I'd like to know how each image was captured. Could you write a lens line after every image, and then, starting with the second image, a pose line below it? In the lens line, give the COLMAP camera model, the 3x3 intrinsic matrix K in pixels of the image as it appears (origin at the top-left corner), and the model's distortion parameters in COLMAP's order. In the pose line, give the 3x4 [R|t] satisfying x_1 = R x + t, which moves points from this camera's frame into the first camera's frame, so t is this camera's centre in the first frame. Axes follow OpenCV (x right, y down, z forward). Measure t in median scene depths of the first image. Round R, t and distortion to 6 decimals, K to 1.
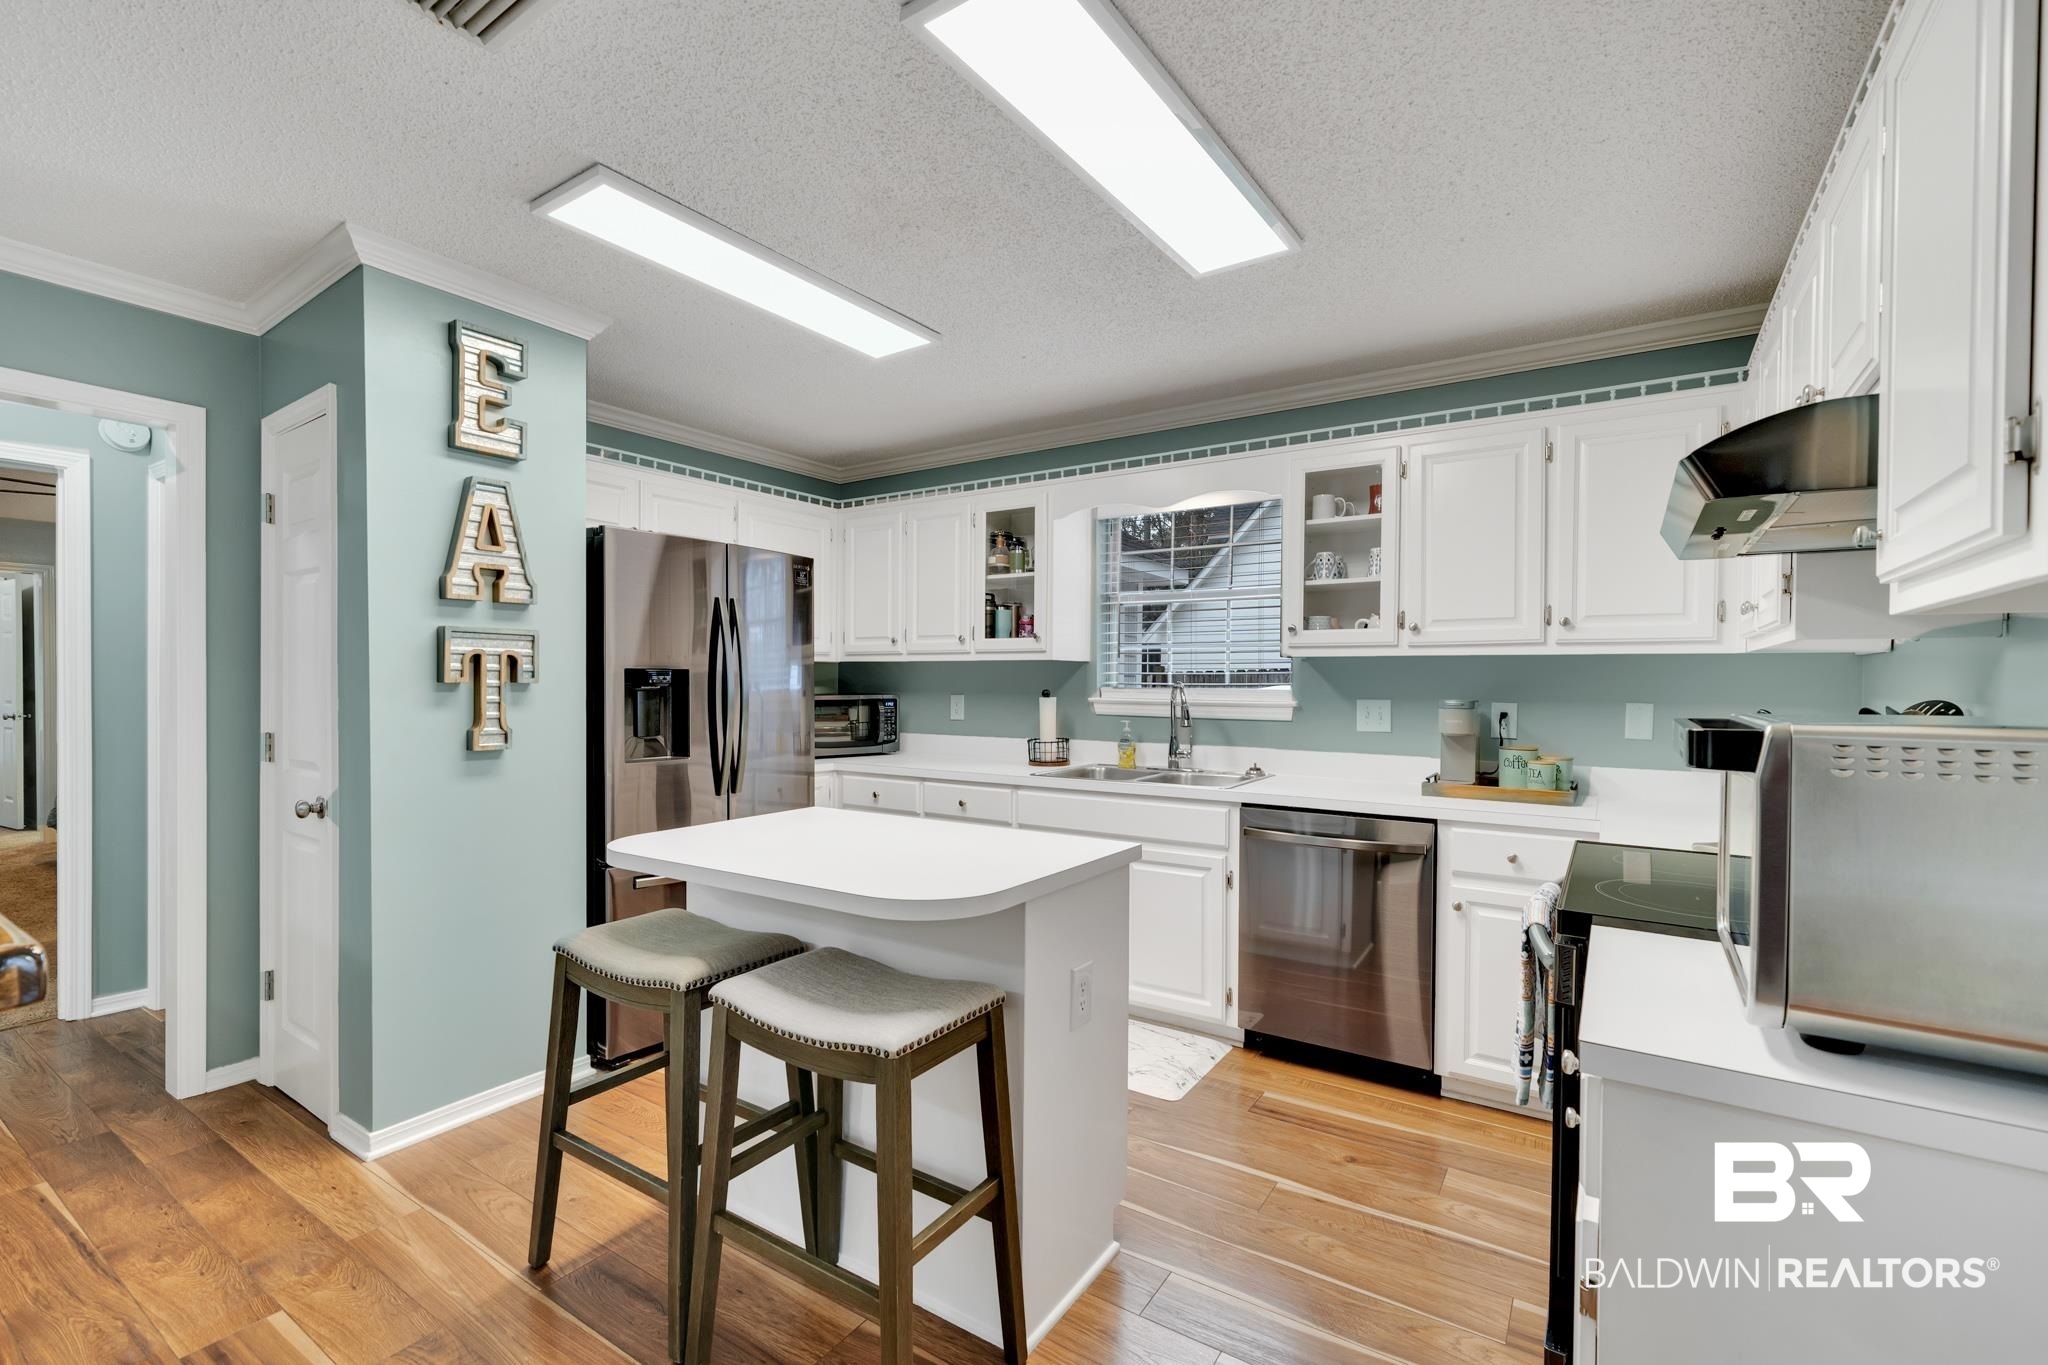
lens RADIAL K [[880.2, 0, 1014.9], [0, 880.2, 690.4], [0, 0, 1]] dist [0.001153, 0.000082]
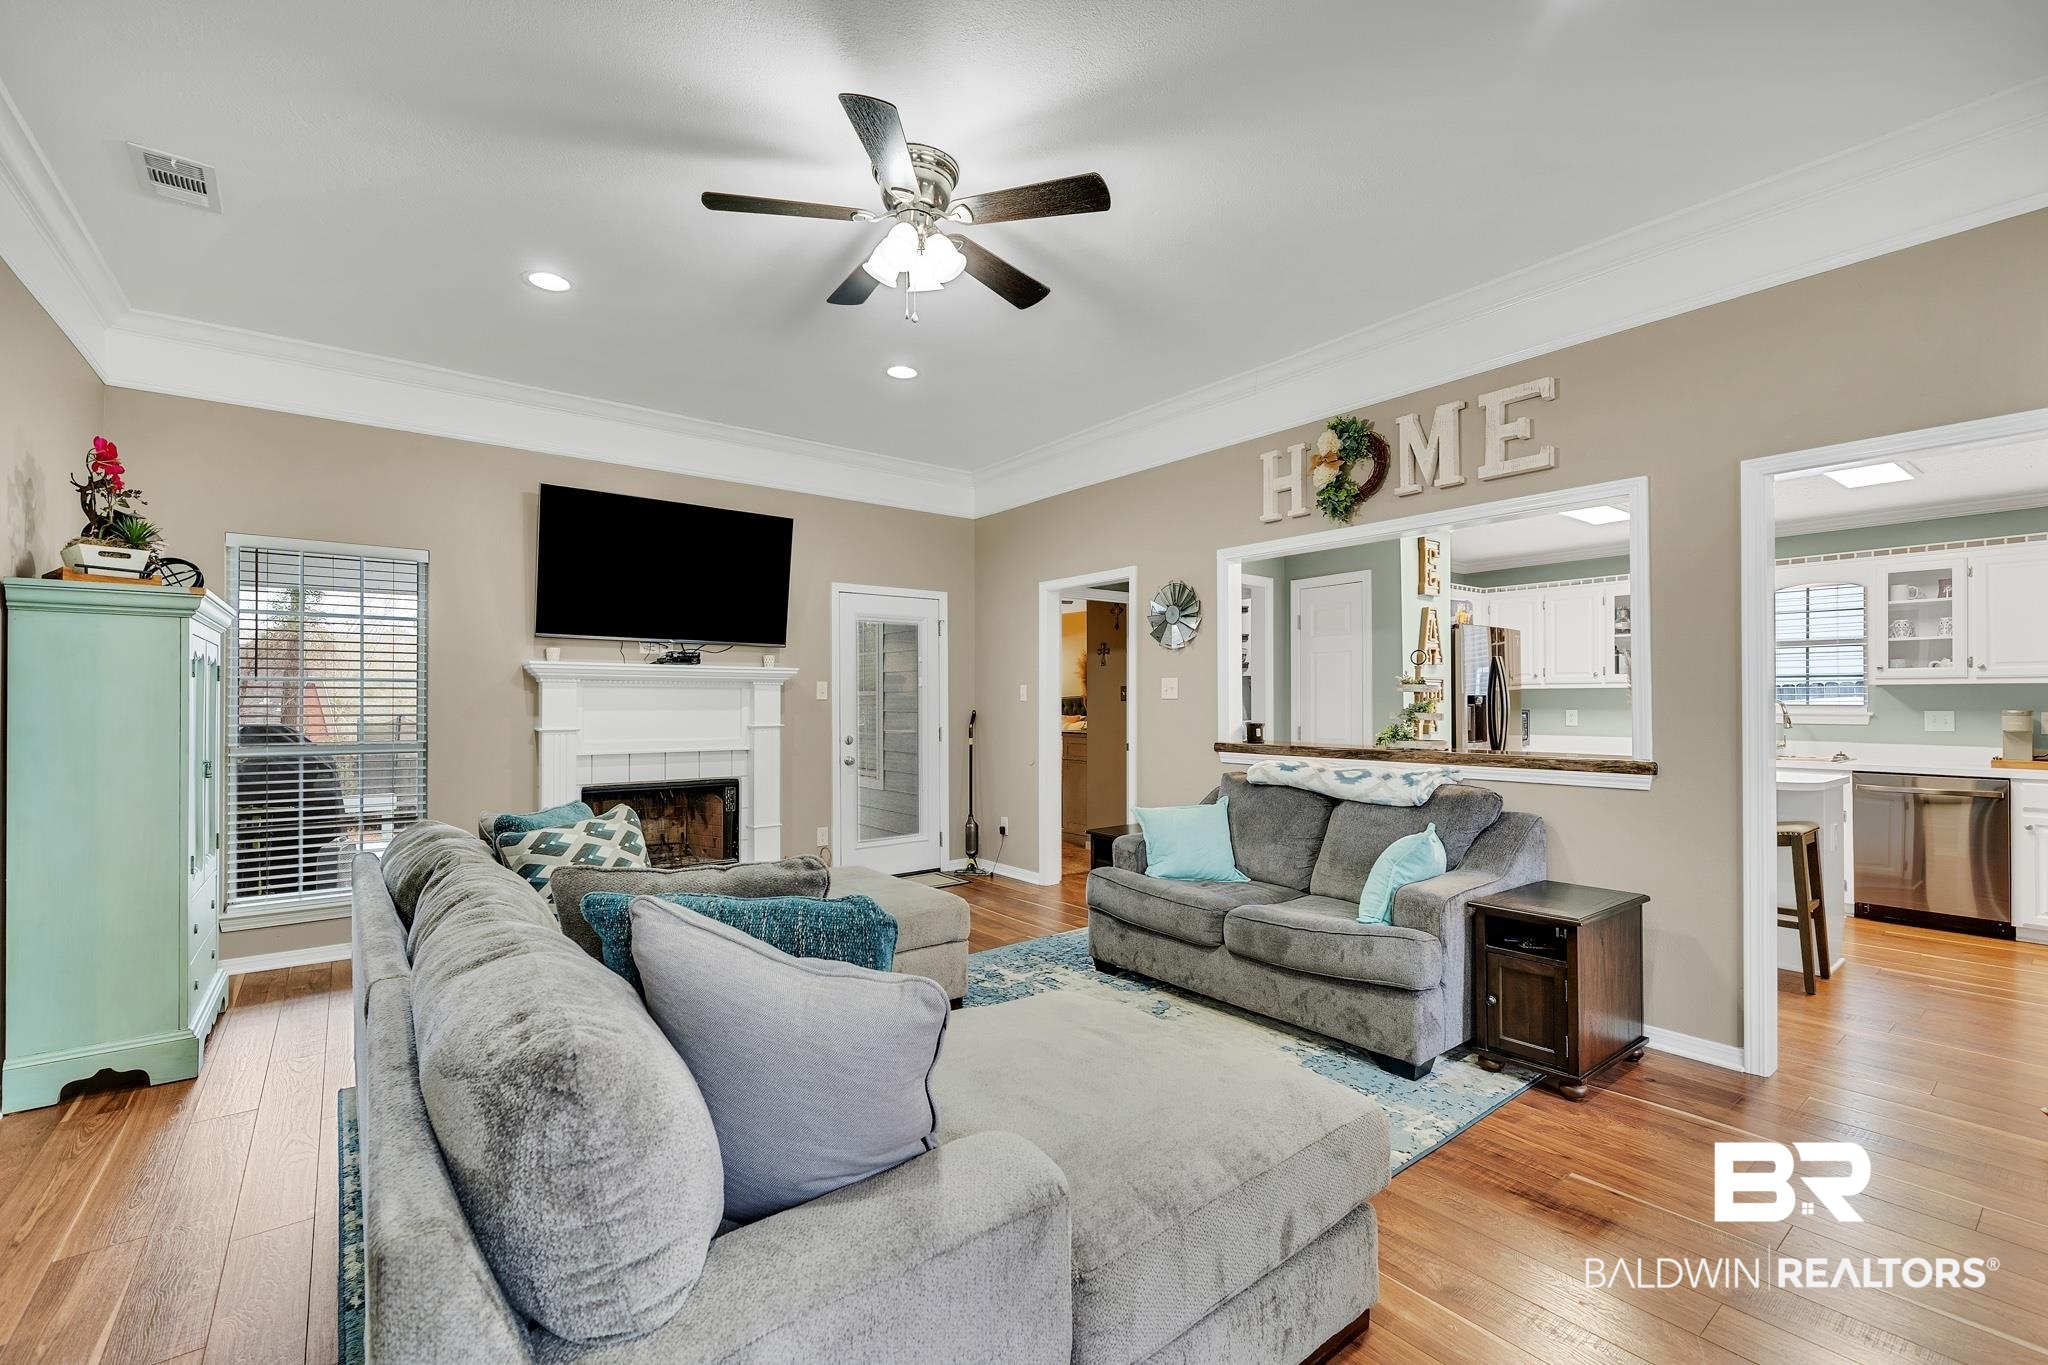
lens RADIAL K [[848.2, 0, 1041.0], [0, 848.2, 697.4], [0, 0, 1]] dist [0.001744, -0.000813]
pose [[0.949829, -0.006791, -0.312696, -0.688498], [0.001203, 0.999836, -0.018058, 0.012460], [0.312767, 0.016776, 0.949682, -1.010600]]
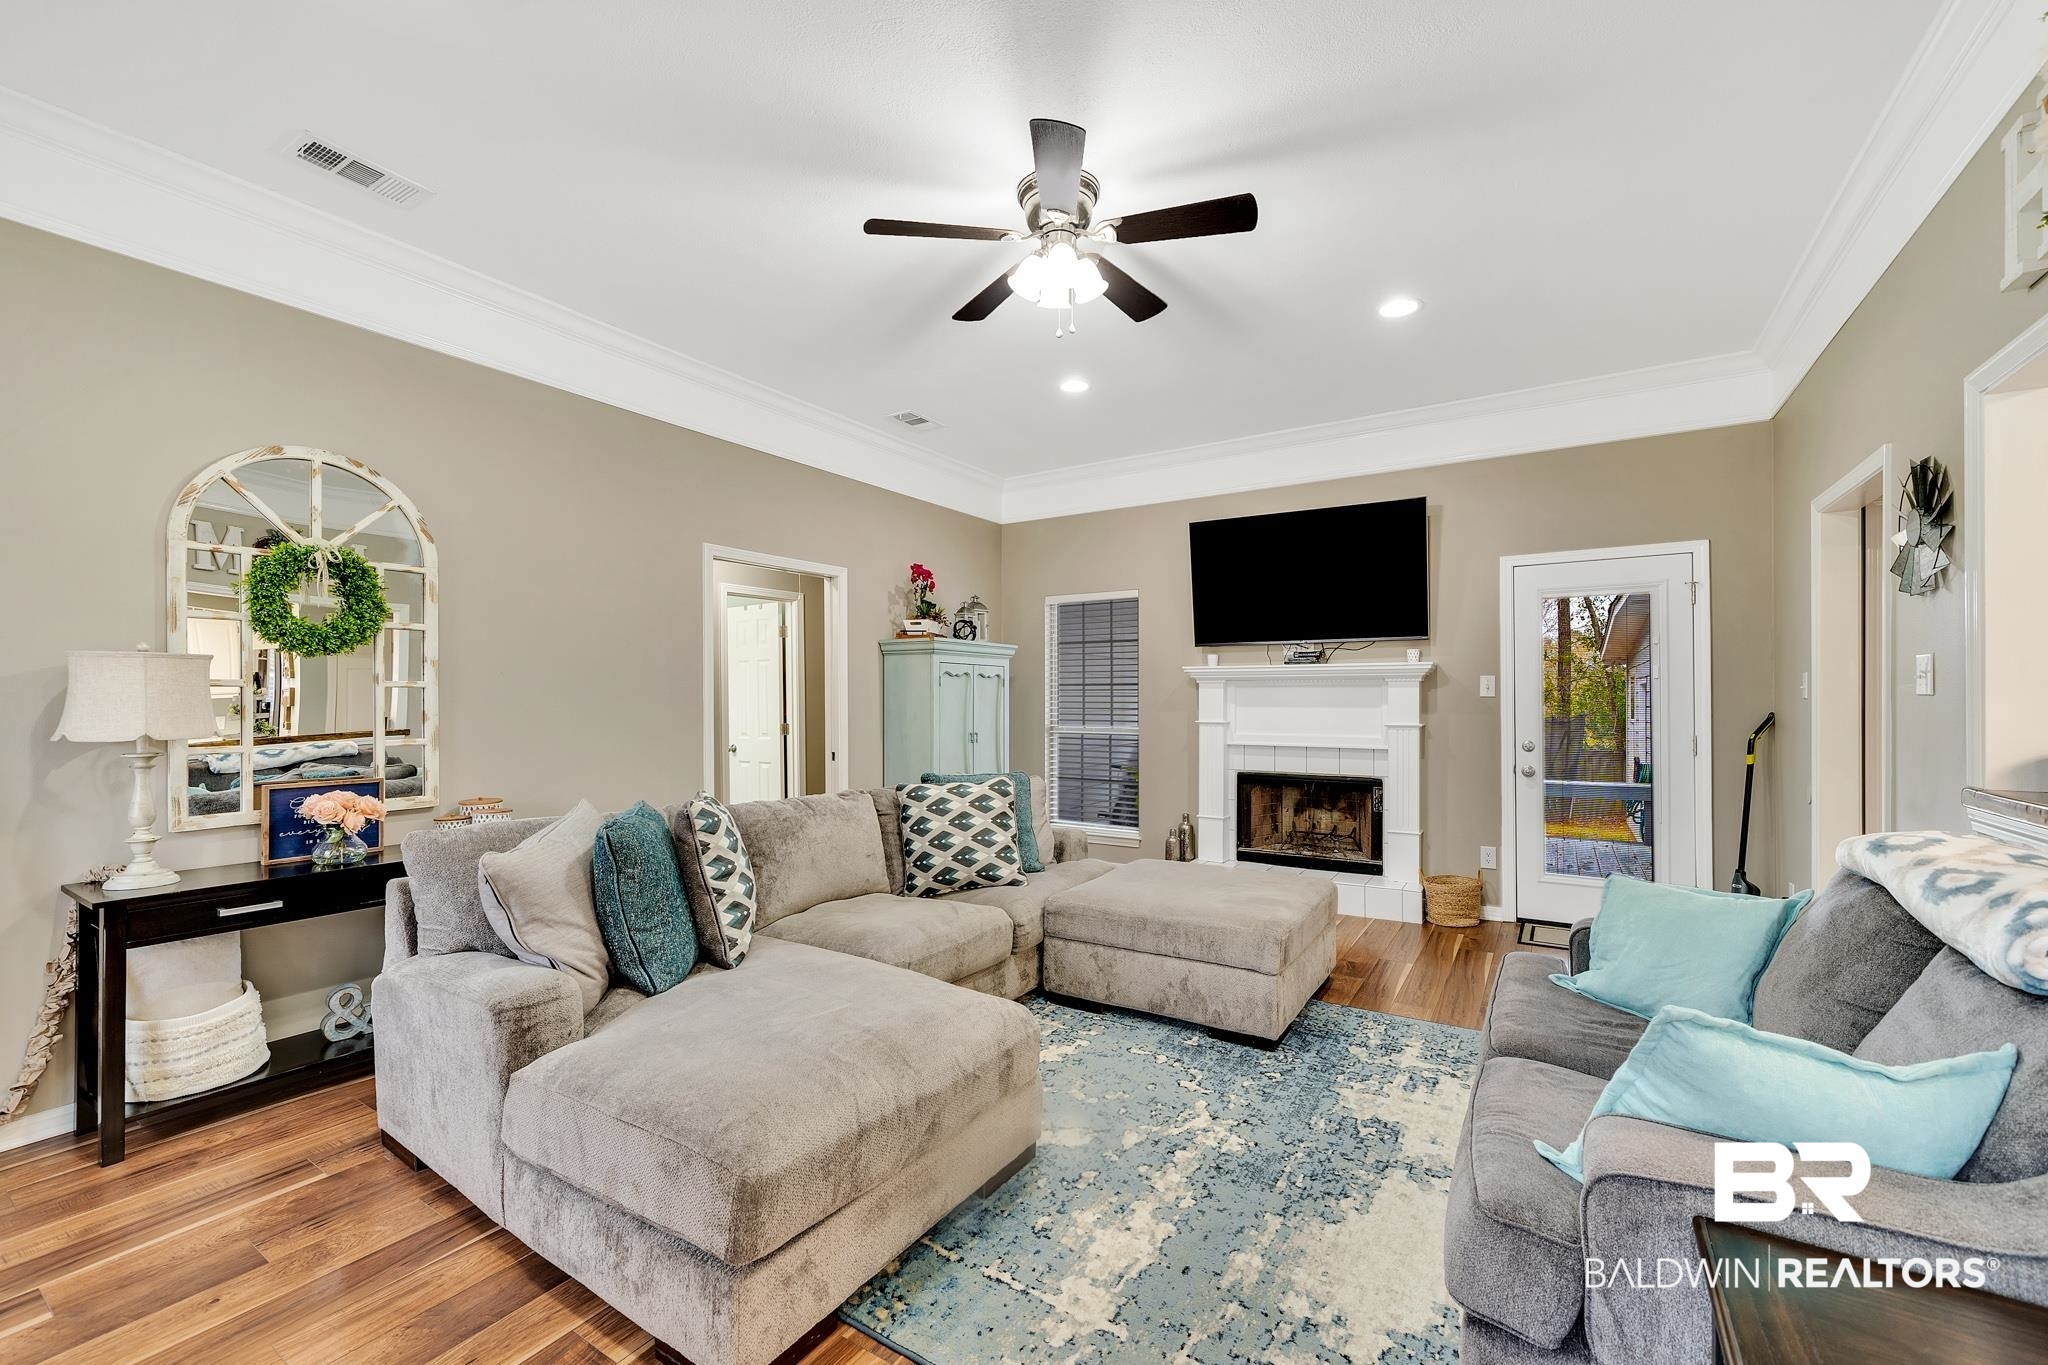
lens RADIAL K [[848.2, 0, 1061.7], [0, 848.2, 698.5], [0, 0, 1]] dist [0.001744, -0.000813]
pose [[0.032859, -0.004746, -0.999449, -0.187416], [-0.011484, 0.999921, -0.005125, 0.003990], [0.999394, 0.011646, 0.032801, -0.272380]]
